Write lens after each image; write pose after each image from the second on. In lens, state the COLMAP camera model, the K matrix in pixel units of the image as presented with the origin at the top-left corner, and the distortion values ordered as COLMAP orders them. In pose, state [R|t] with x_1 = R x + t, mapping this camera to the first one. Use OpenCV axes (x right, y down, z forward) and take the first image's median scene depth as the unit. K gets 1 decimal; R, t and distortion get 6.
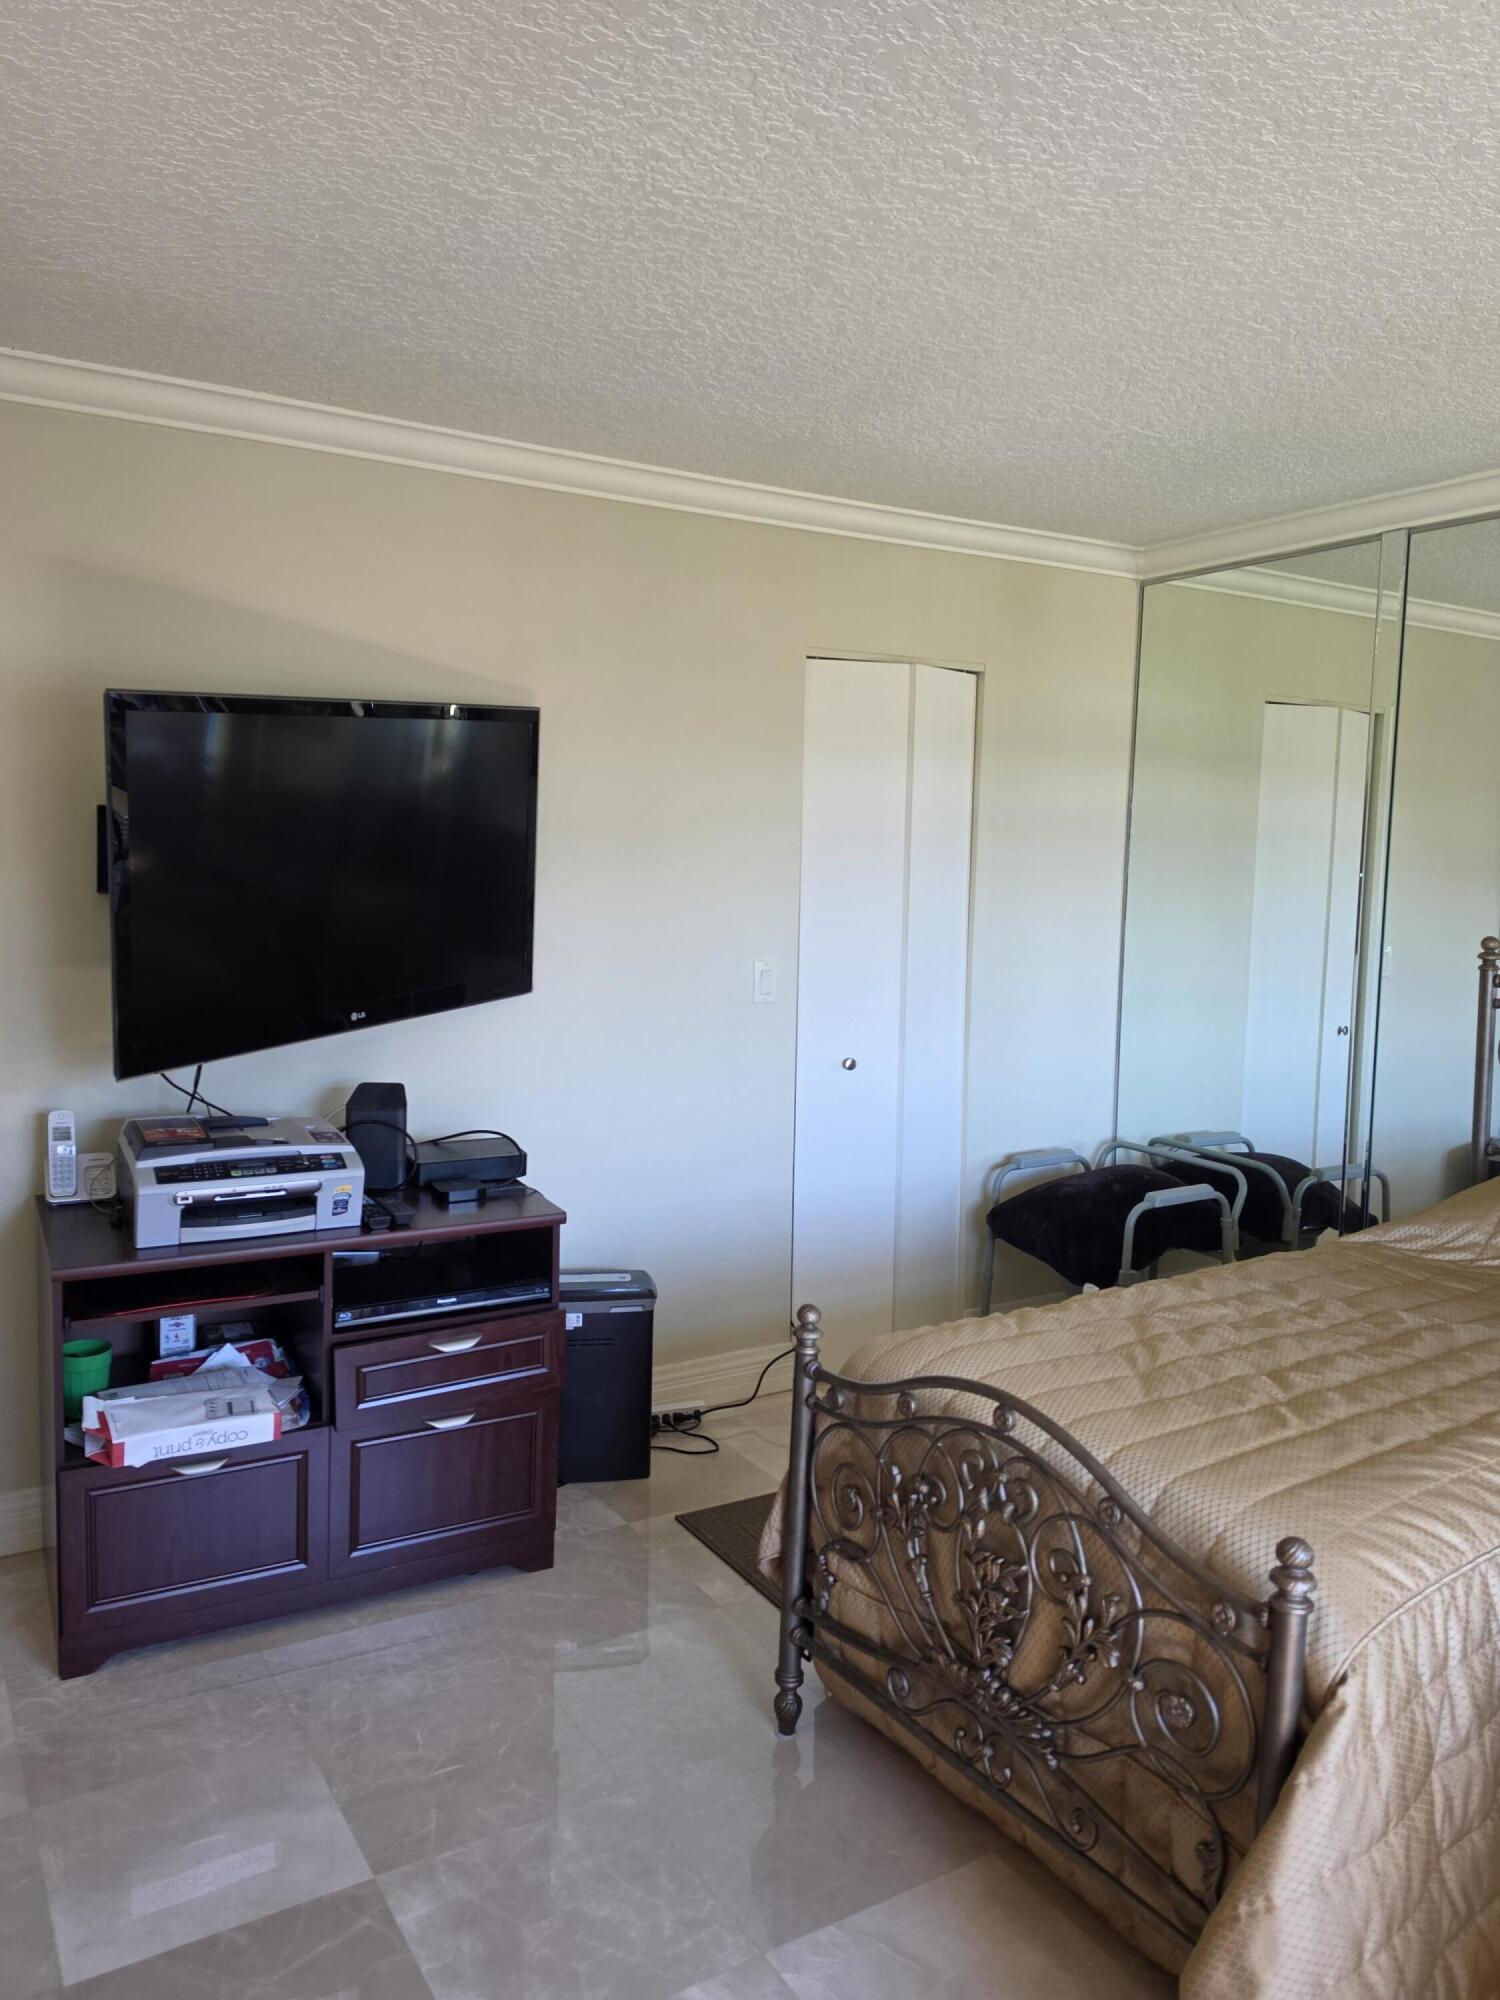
lens RADIAL K [[1482.7, 0, 750.0], [0, 1482.7, 1000.0], [0, 0, 1]] dist [0.116265, -0.187345]
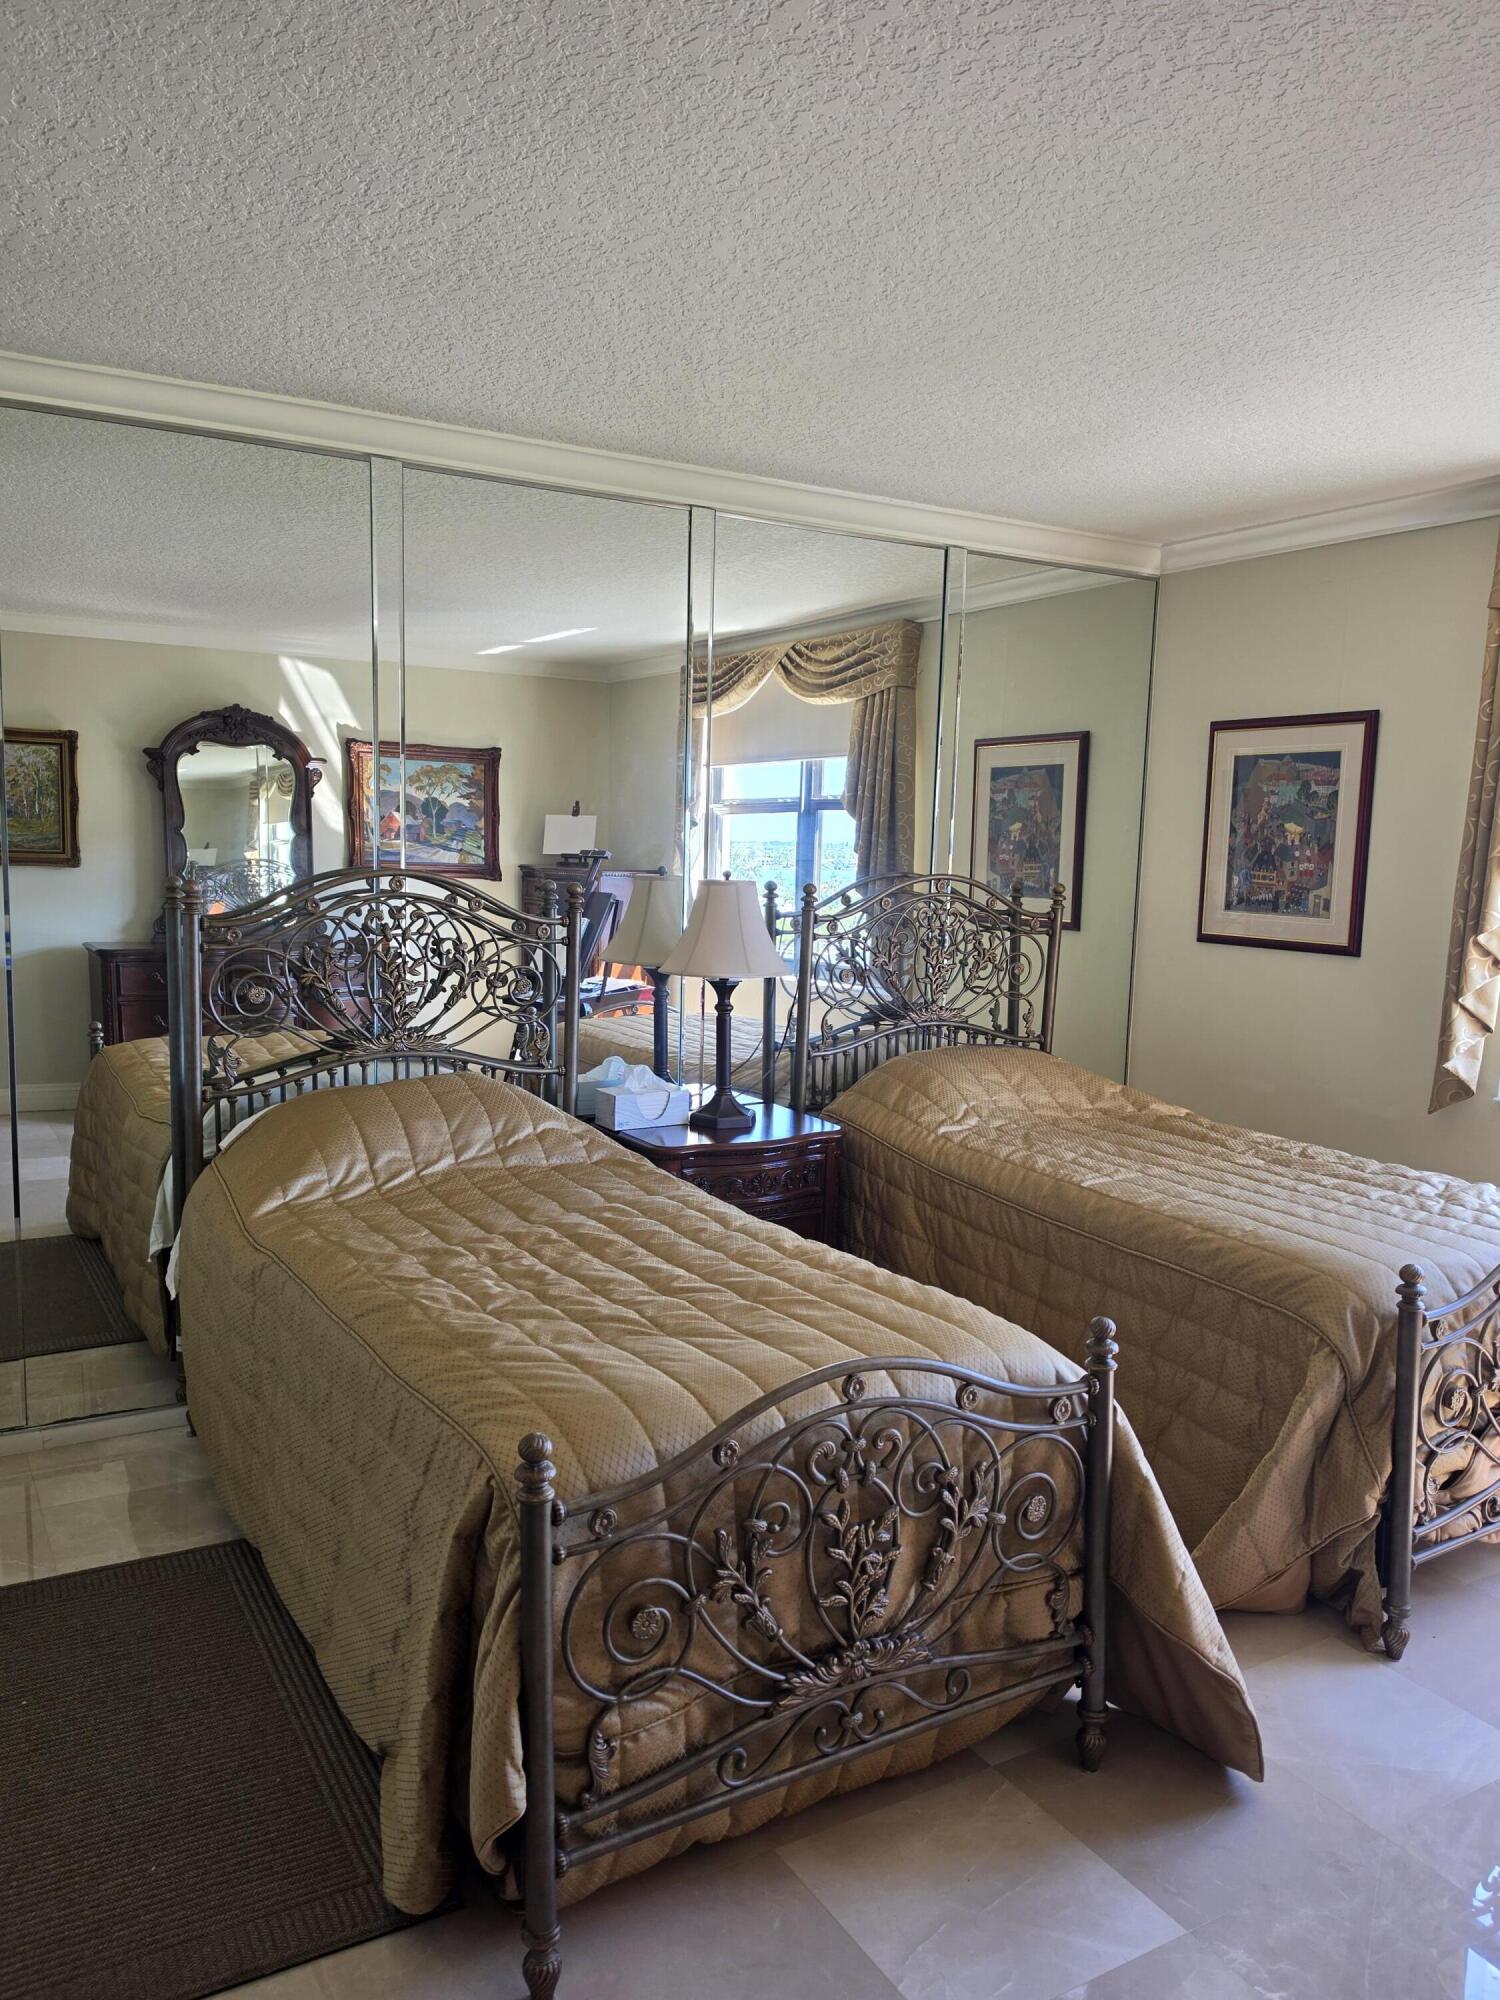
lens RADIAL K [[1482.7, 0, 750.0], [0, 1482.7, 1000.0], [0, 0, 1]] dist [0.116265, -0.187345]
pose [[0.018503, -0.136447, 0.990475, -0.652138], [0.076013, 0.987969, 0.134682, -0.095497], [-0.996935, 0.072796, 0.028652, 0.846150]]
